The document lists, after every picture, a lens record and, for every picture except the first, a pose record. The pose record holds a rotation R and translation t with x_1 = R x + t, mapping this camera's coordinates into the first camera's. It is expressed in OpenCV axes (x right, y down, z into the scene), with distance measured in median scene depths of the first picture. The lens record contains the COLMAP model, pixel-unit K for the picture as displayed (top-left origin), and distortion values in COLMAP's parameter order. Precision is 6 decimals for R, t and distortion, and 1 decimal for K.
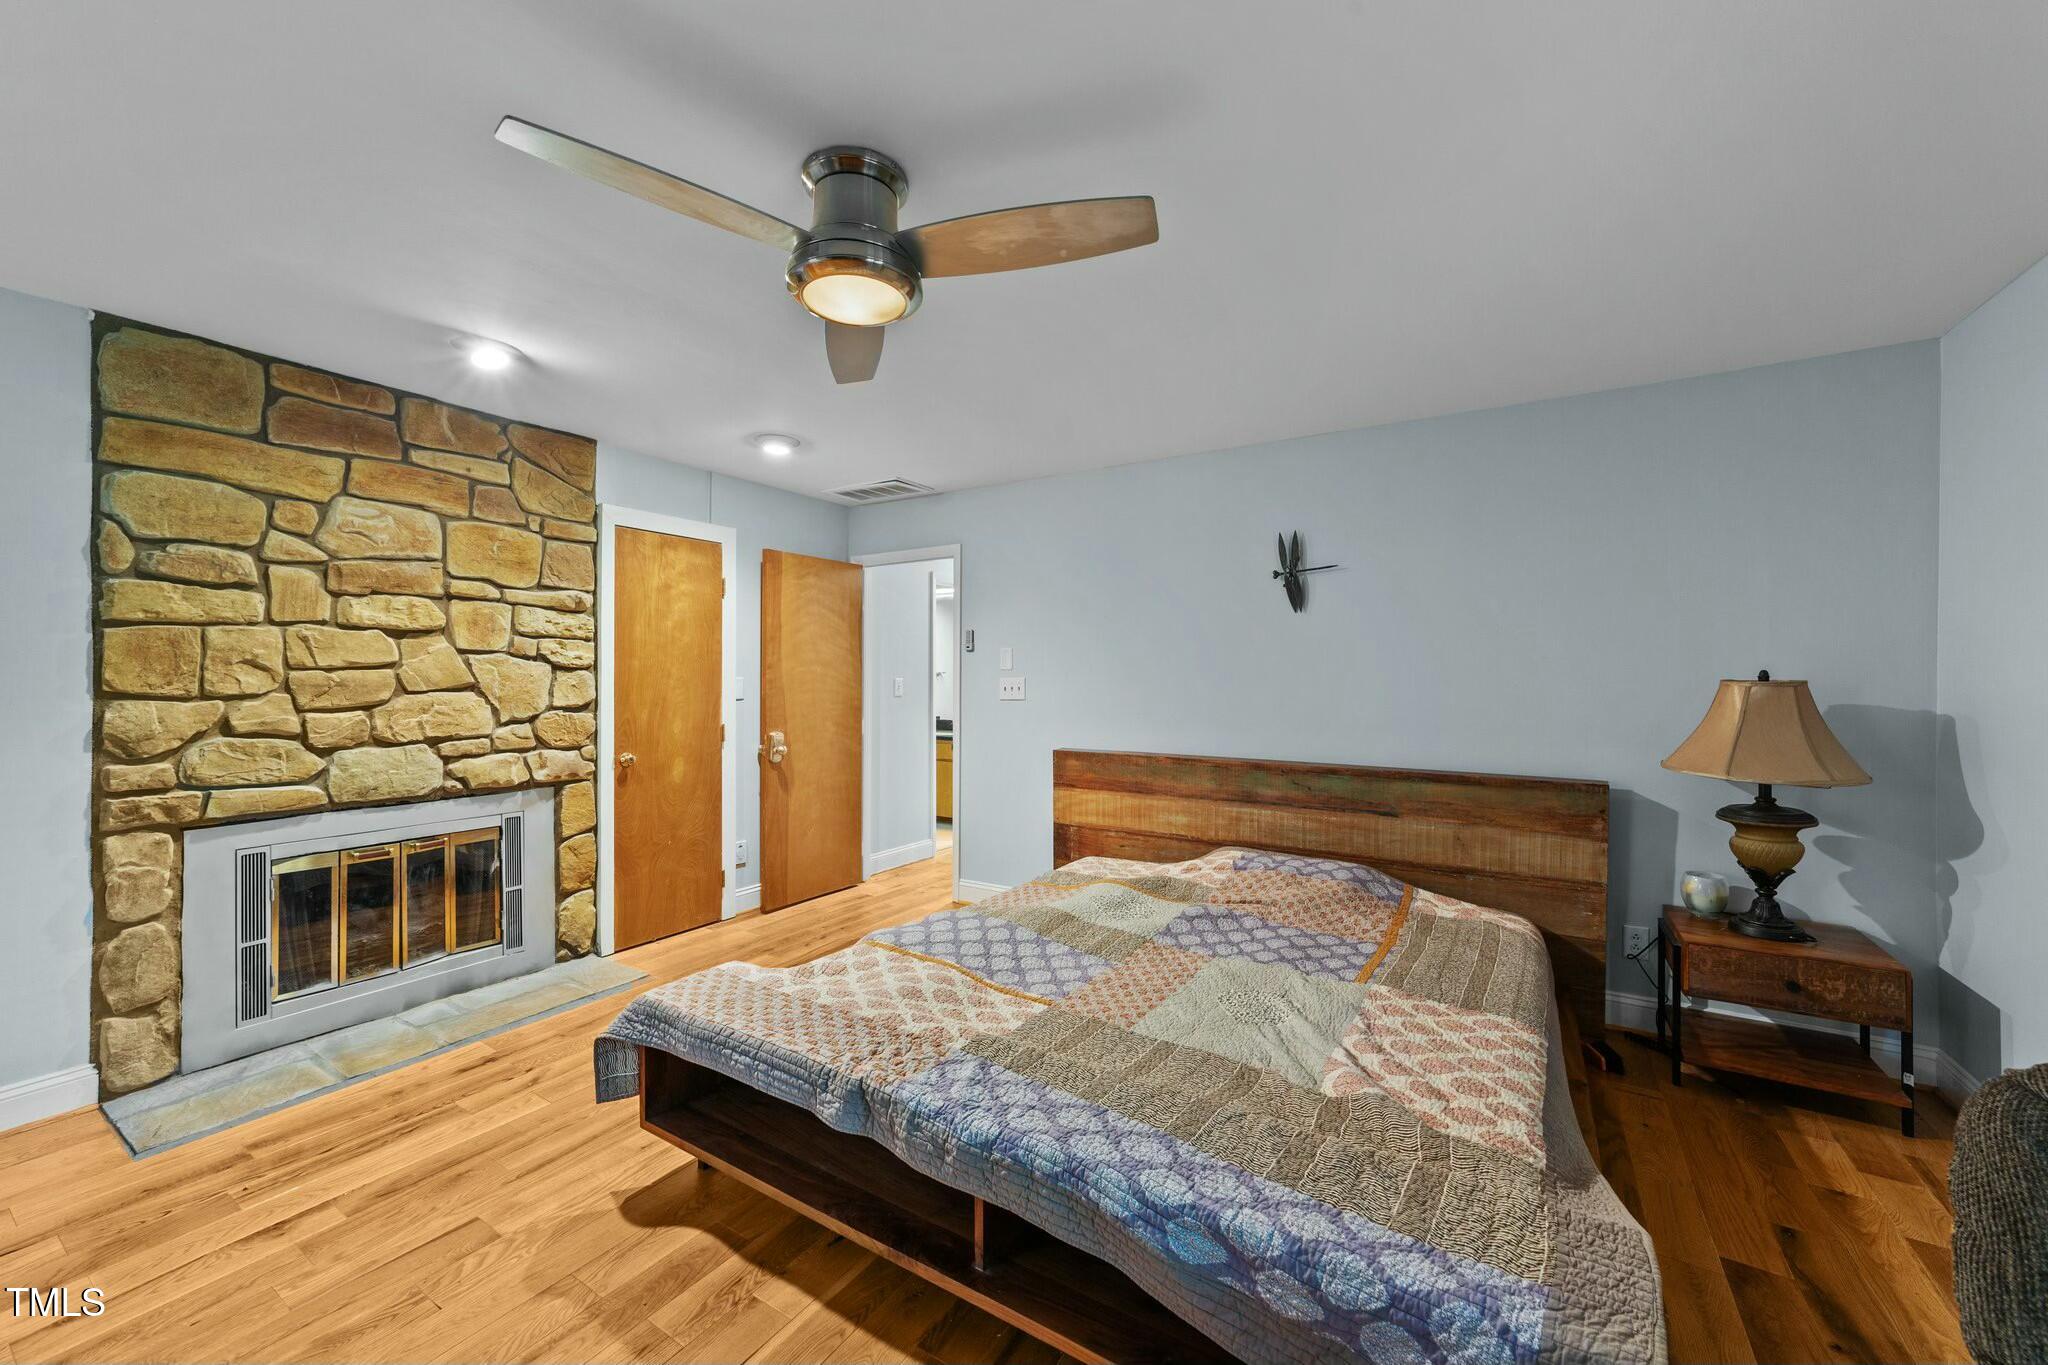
lens RADIAL K [[789.9, 0, 1017.0], [0, 789.9, 684.2], [0, 0, 1]] dist [-0.016873, 0.005338]
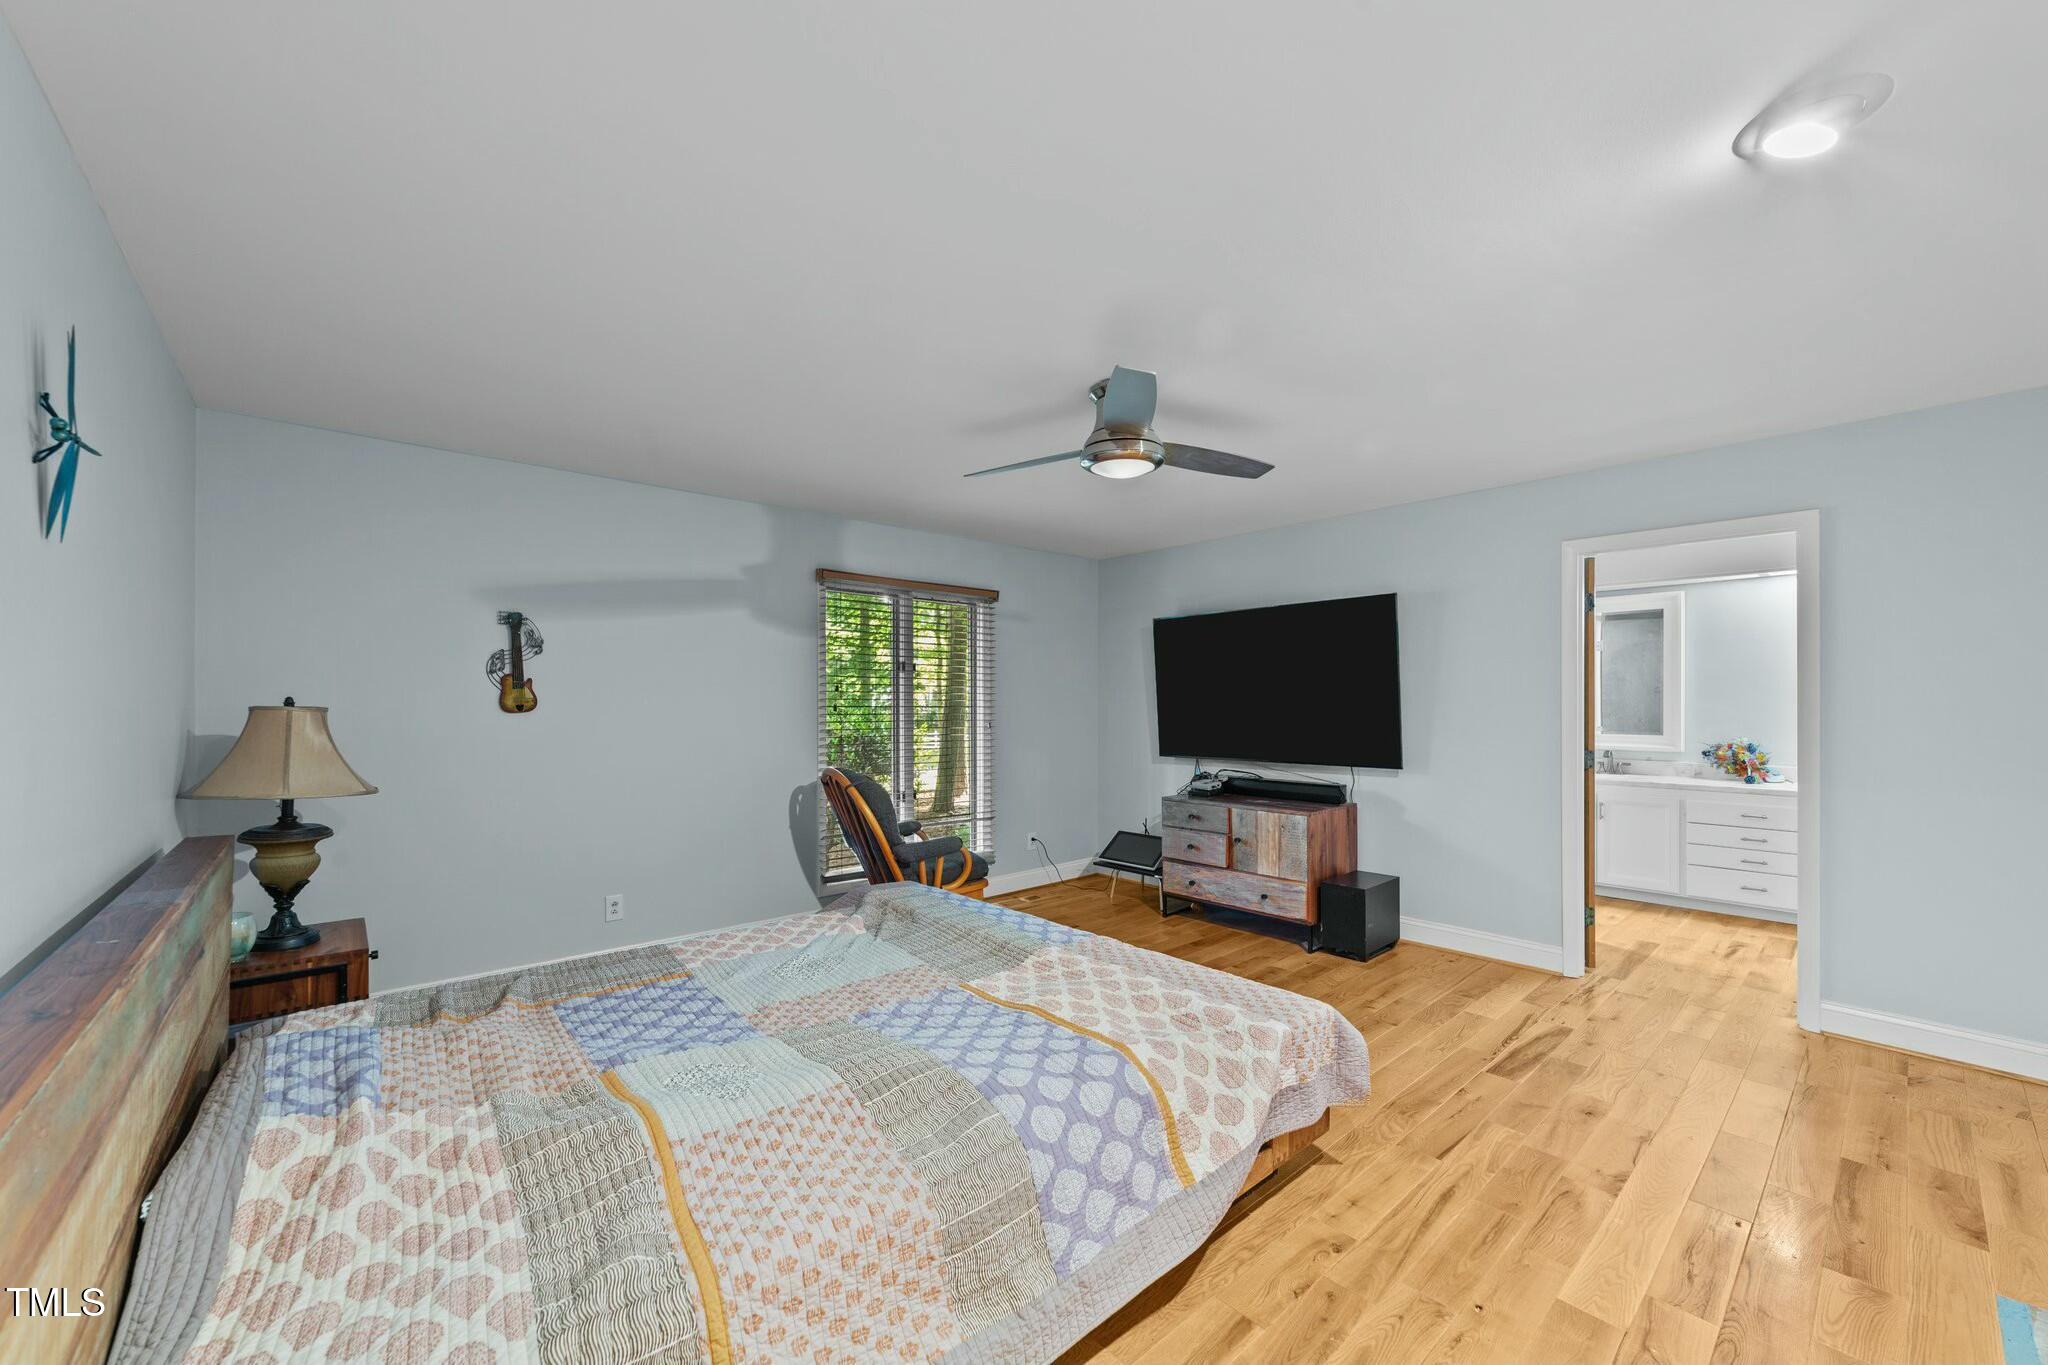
lens RADIAL K [[789.9, 0, 1013.9], [0, 789.9, 692.5], [0, 0, 1]] dist [-0.016873, 0.005338]
pose [[-0.958726, -0.003985, 0.284303, -0.318177], [-0.005332, 0.999978, -0.003966, -0.025021], [-0.284281, -0.005318, -0.958726, 1.831977]]
